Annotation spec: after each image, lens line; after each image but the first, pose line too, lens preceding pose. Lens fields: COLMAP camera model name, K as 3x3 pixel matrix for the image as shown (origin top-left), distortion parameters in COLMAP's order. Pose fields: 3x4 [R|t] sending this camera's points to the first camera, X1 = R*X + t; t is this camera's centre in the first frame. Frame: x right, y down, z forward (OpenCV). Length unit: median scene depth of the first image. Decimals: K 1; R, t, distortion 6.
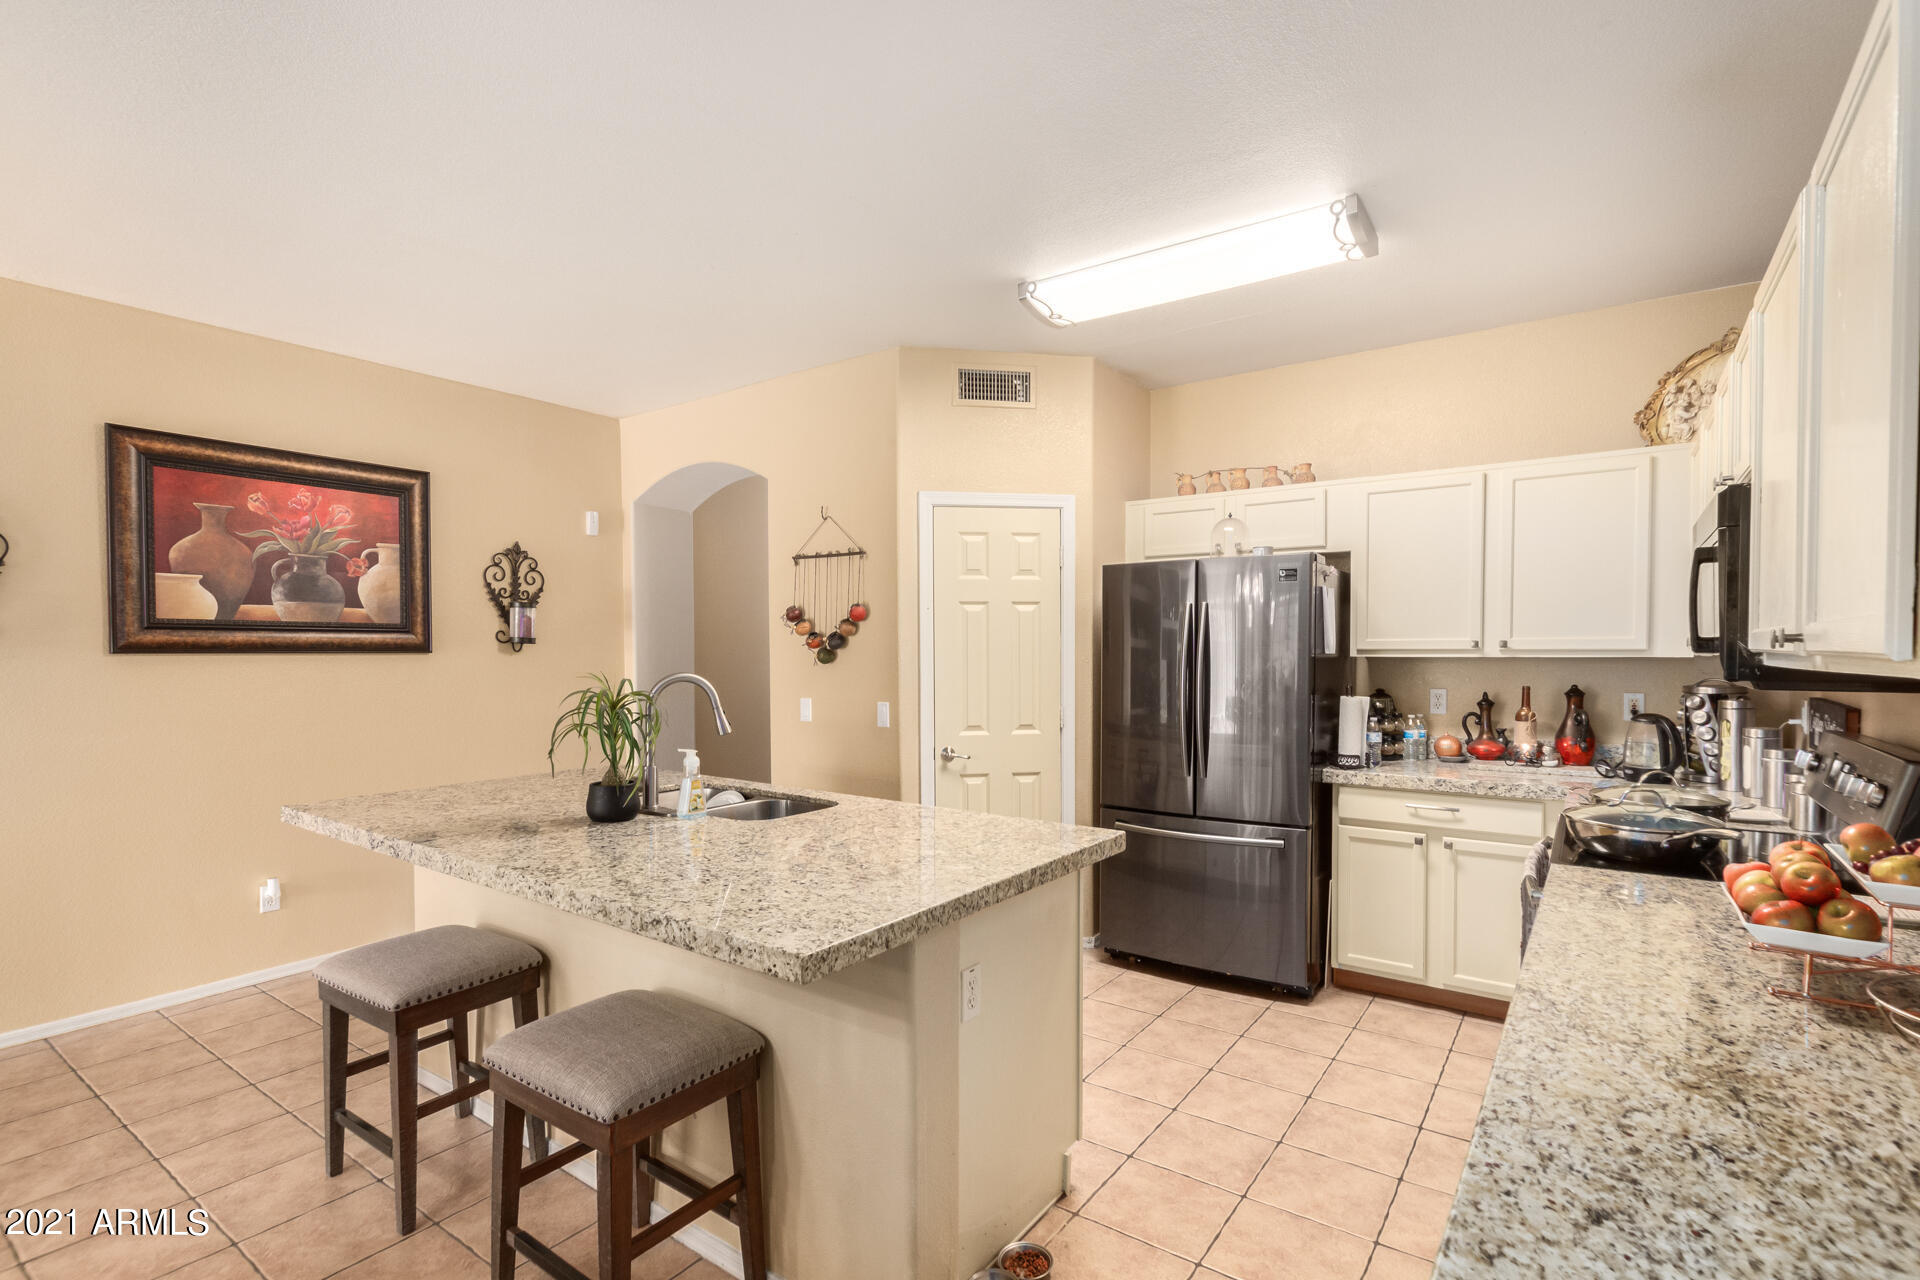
lens RADIAL K [[921.3, 0, 961.4], [0, 921.3, 679.4], [0, 0, 1]] dist [-0.000349, -0.000276]
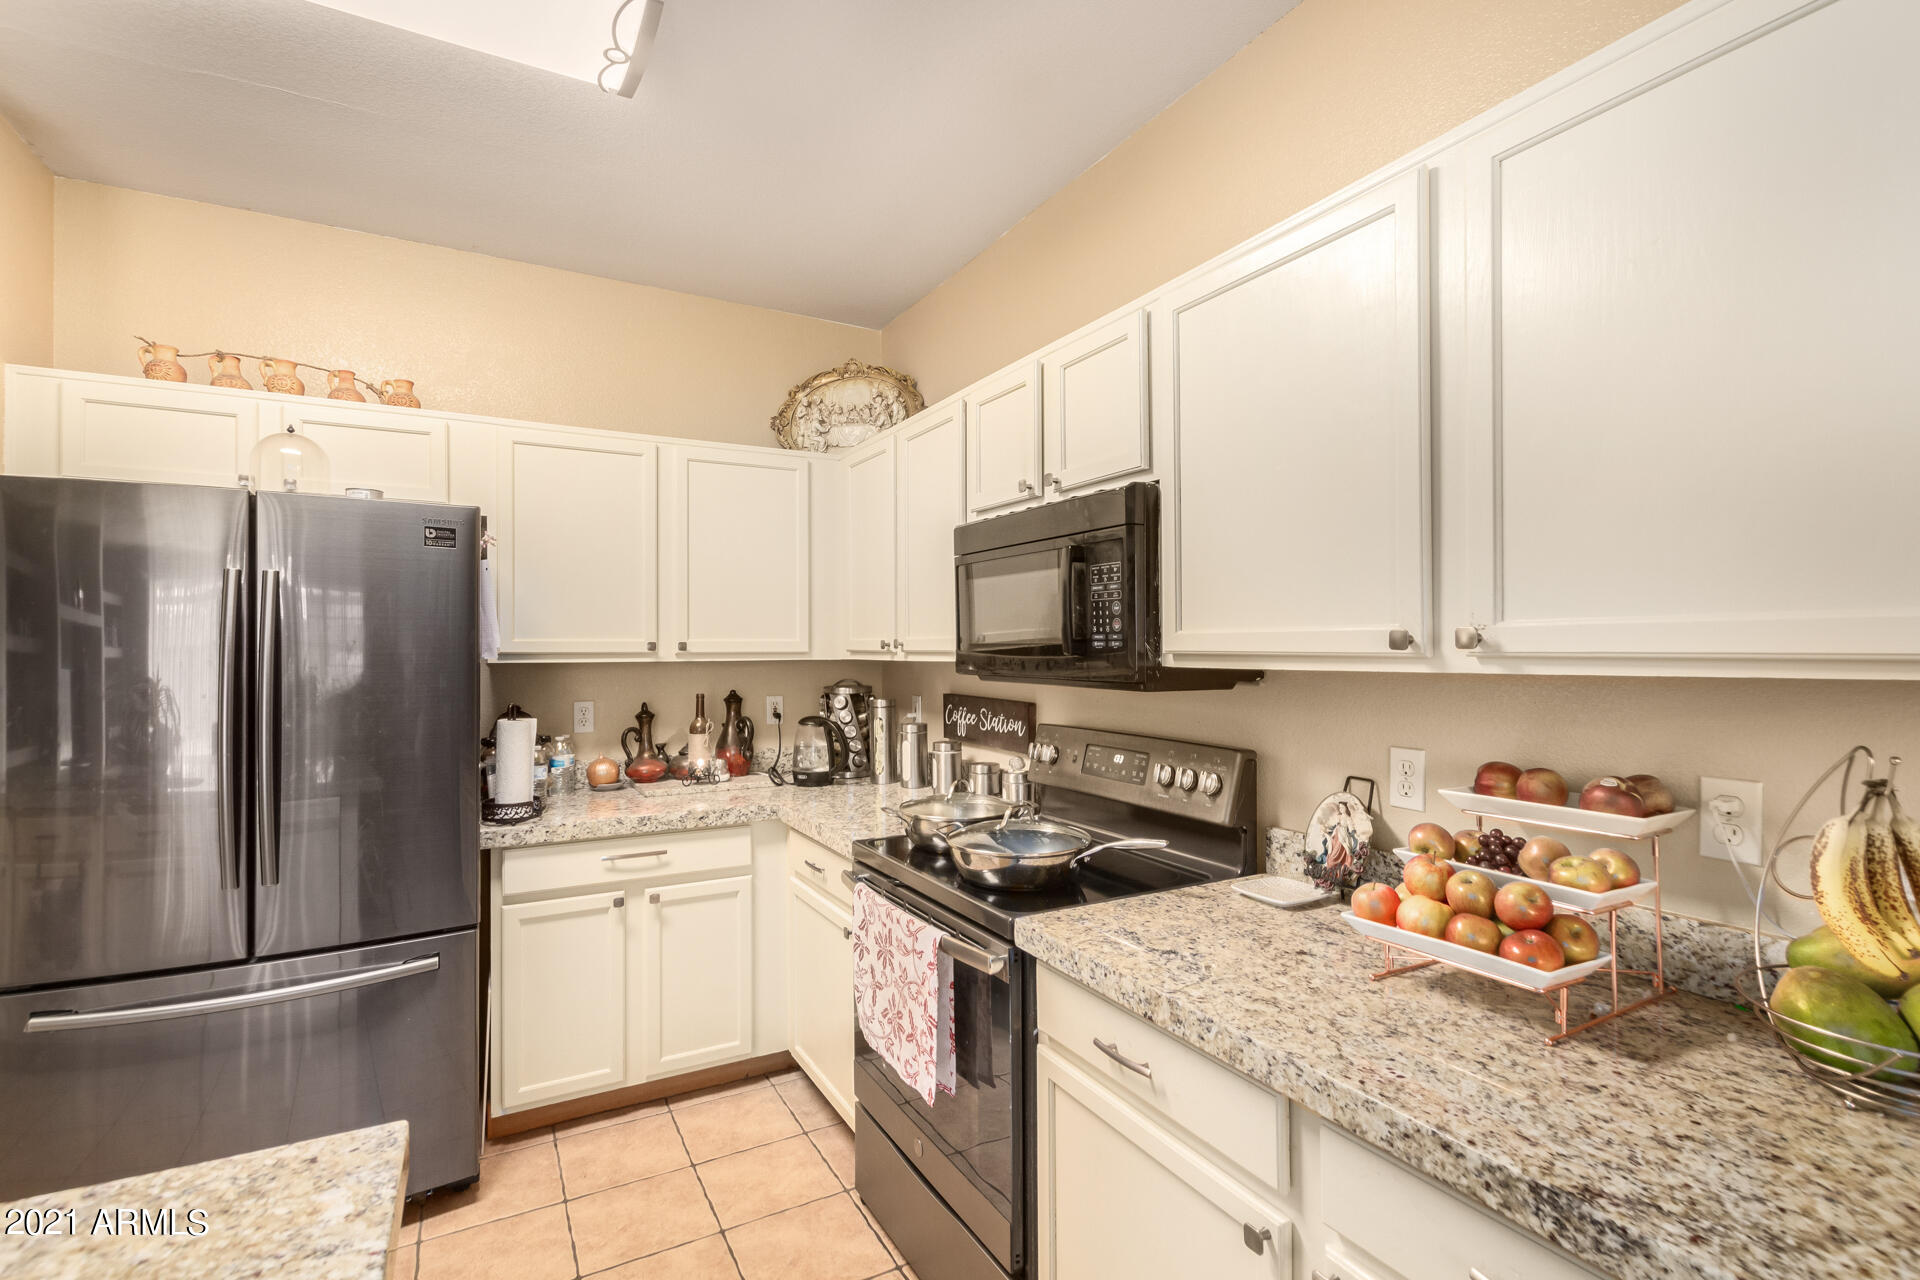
lens RADIAL K [[875.4, 0, 967.9], [0, 875.4, 643.8], [0, 0, 1]] dist [0.001749, -0.000109]
pose [[0.424286, 0.007084, 0.905500, -0.040006], [0.030926, 0.999273, -0.022308, -0.013636], [-0.905000, 0.037468, 0.423759, 0.400348]]
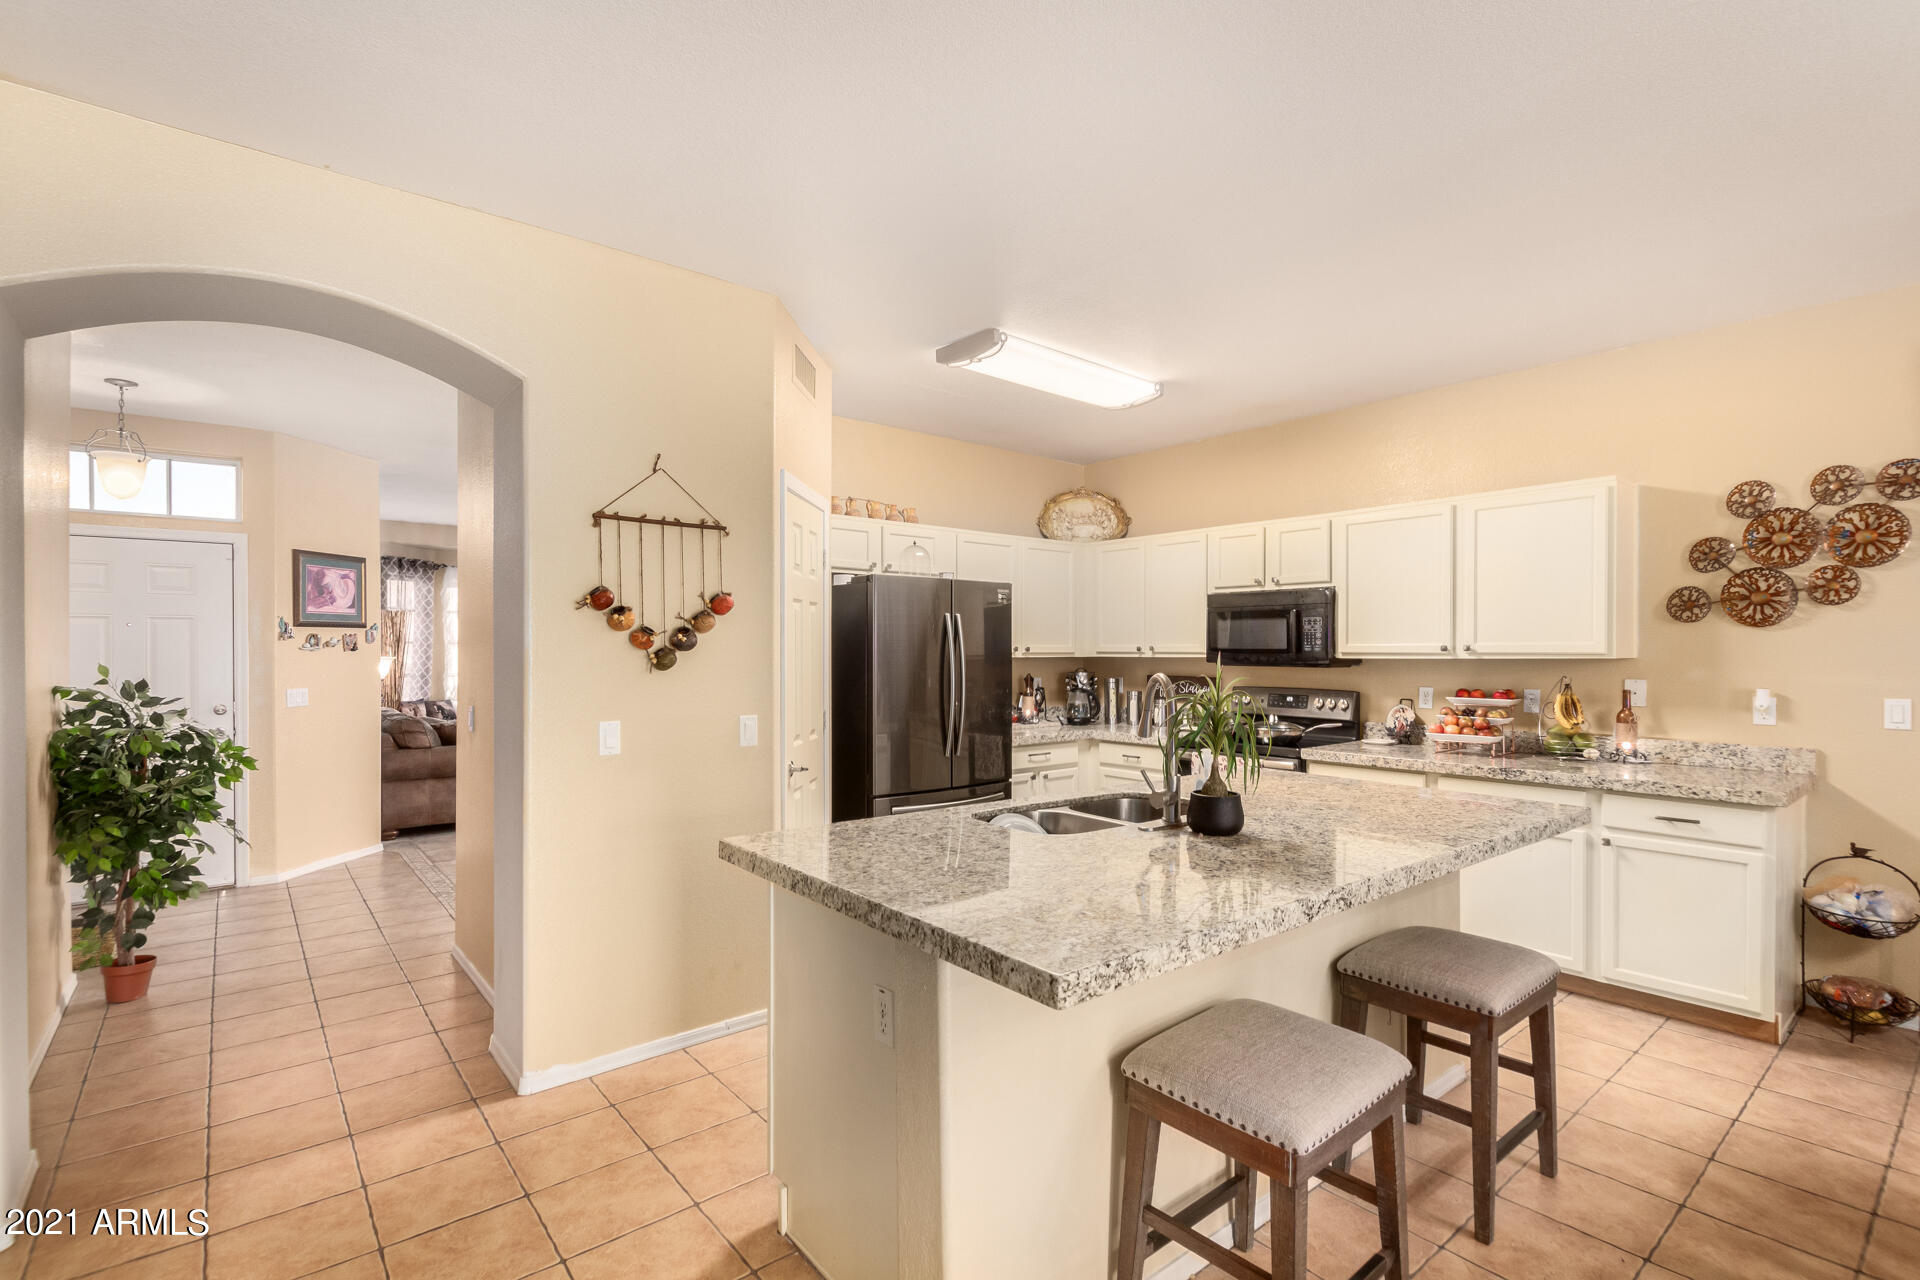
lens RADIAL K [[866.9, 0, 966.8], [0, 866.9, 650.7], [0, 0, 1]] dist [-0.000027, -0.000027]
pose [[0.250757, 0.004386, 0.968040, -0.889034], [0.030700, 0.999451, -0.012480, -0.019707], [-0.967563, 0.032849, 0.250484, 0.706475]]
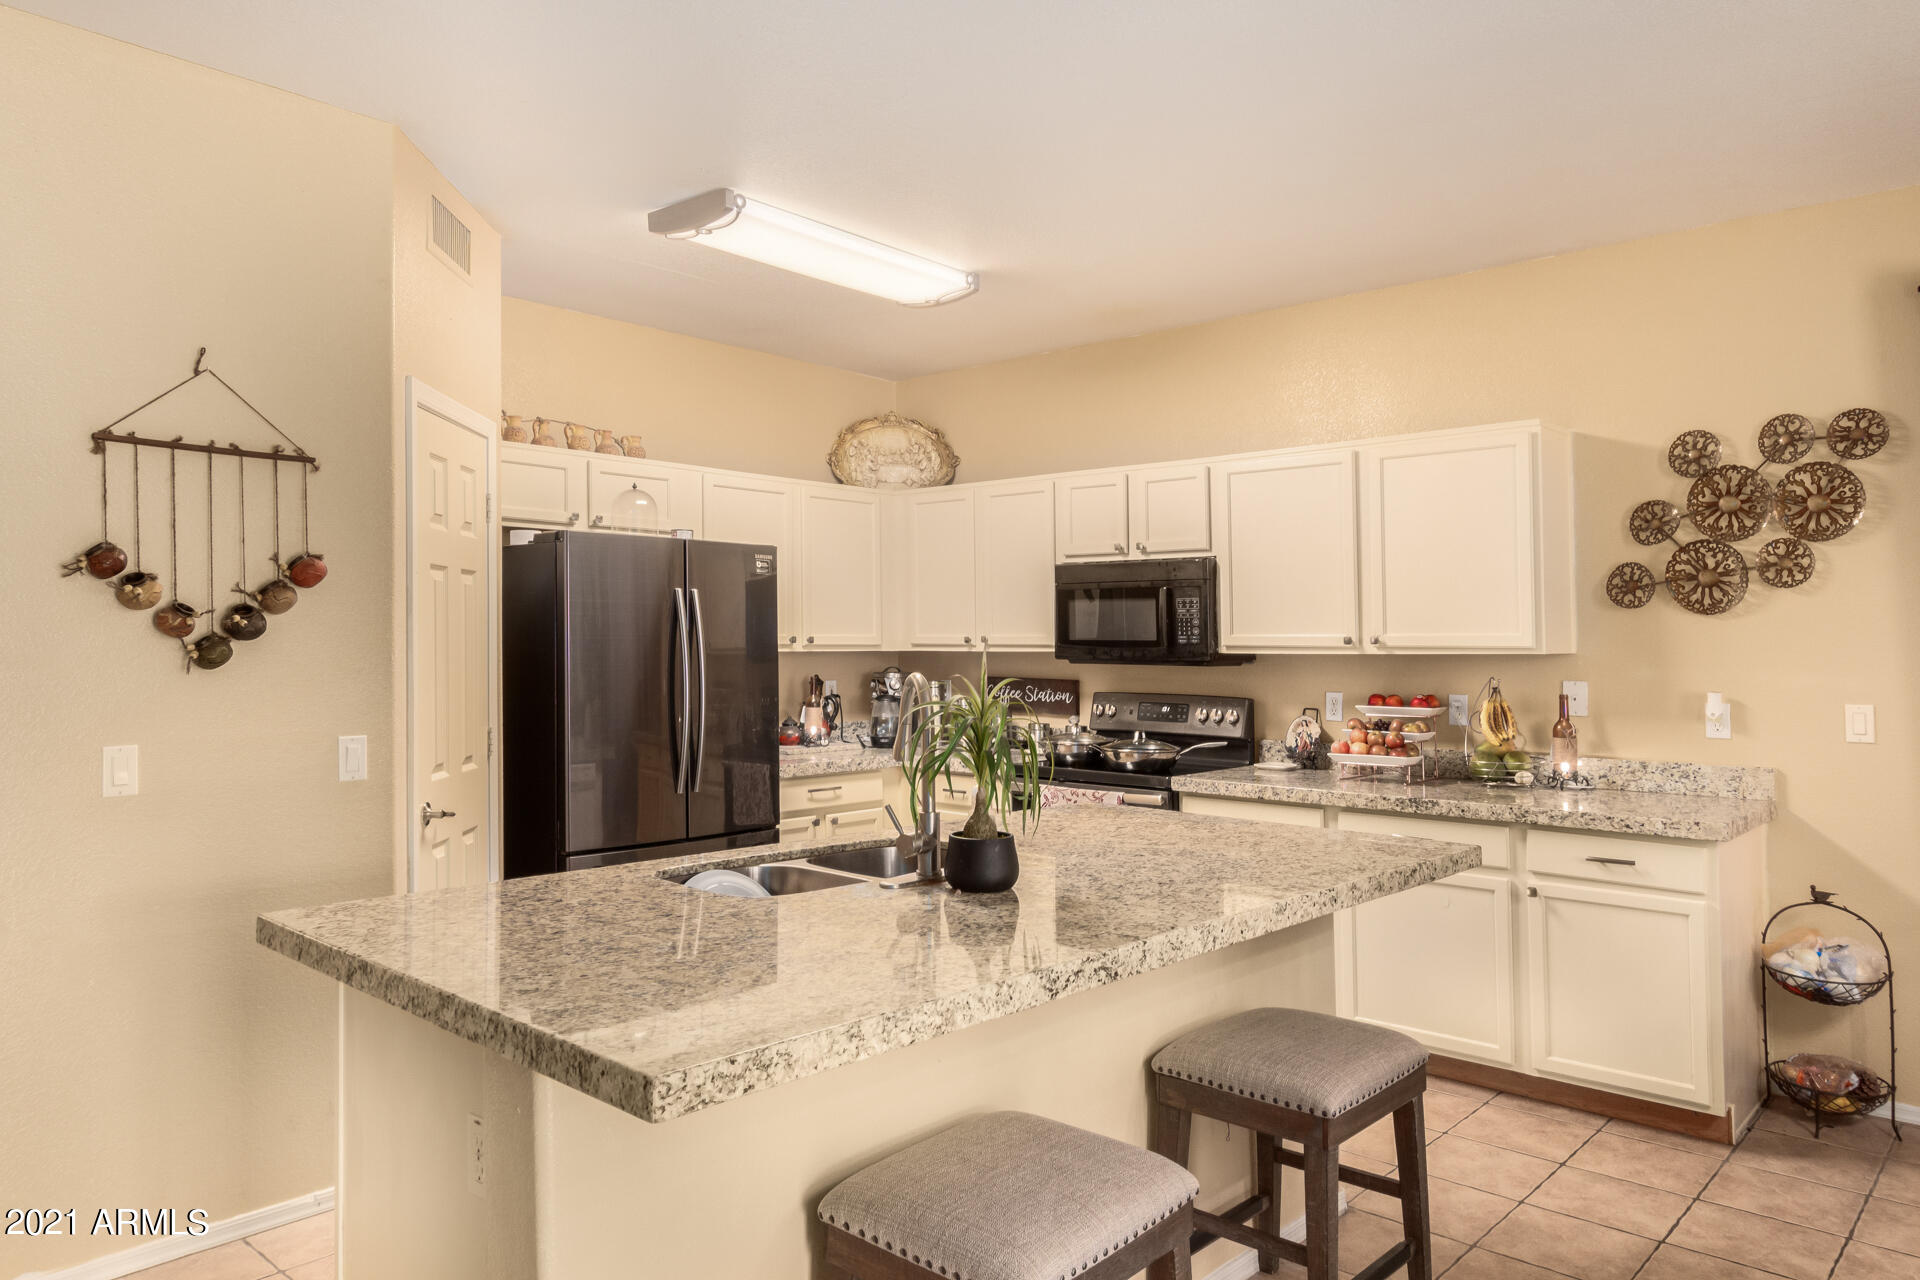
lens RADIAL K [[1260.3, 0, 966.0], [0, 1260.3, 621.4], [0, 0, 1]] dist [-0.001329, 0.007670]
pose [[0.111340, 0.021734, 0.993545, -0.908920], [0.028971, 0.999265, -0.025106, -0.016442], [-0.993360, 0.031579, 0.110628, 0.624788]]
